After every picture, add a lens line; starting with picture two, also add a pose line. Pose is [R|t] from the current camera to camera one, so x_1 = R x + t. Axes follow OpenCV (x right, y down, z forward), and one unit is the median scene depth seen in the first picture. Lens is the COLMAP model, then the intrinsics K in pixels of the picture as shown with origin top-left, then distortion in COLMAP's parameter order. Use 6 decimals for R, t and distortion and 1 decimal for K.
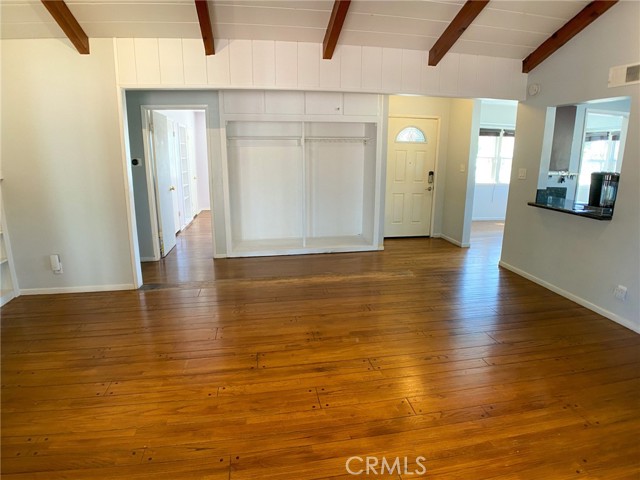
lens RADIAL K [[350.8, 0, 319.1], [0, 350.8, 230.9], [0, 0, 1]] dist [-0.072711, 0.000743]
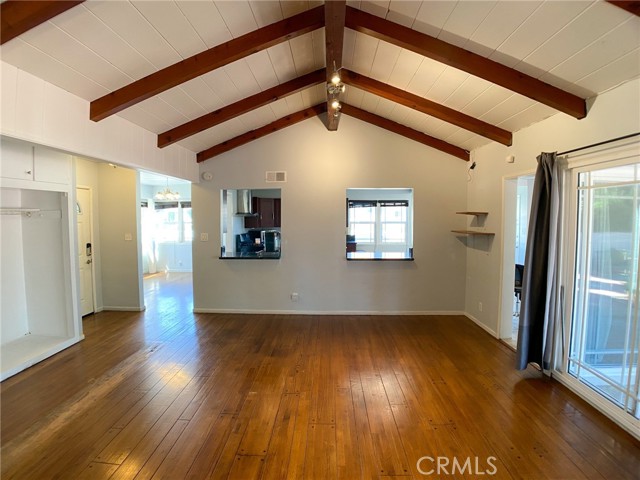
lens RADIAL K [[330.9, 0, 314.1], [0, 330.9, 231.7], [0, 0, 1]] dist [-0.068074, 0.002056]
pose [[0.218758, -0.052003, 0.974392, -0.609374], [0.221782, 0.975094, 0.002249, -0.107856], [-0.950241, 0.215610, 0.224843, 0.345121]]
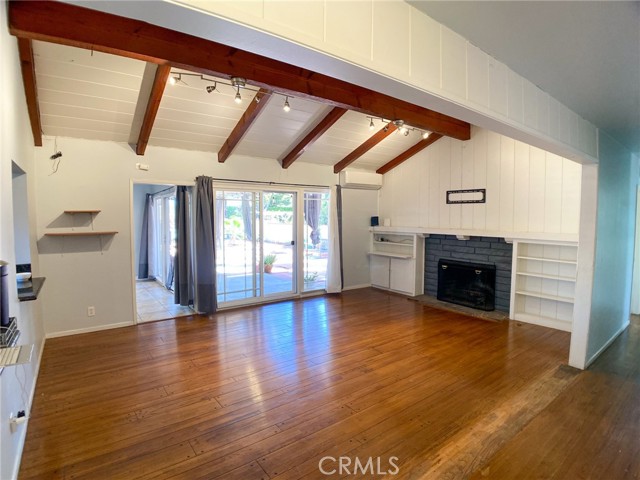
lens RADIAL K [[352.6, 0, 323.1], [0, 352.6, 236.2], [0, 0, 1]] dist [-0.066836, 0.003371]
pose [[-0.887620, 0.018933, -0.460187, 0.516900], [-0.111949, 0.960322, 0.255439, -0.345275], [0.446763, 0.278250, -0.850282, 1.396334]]
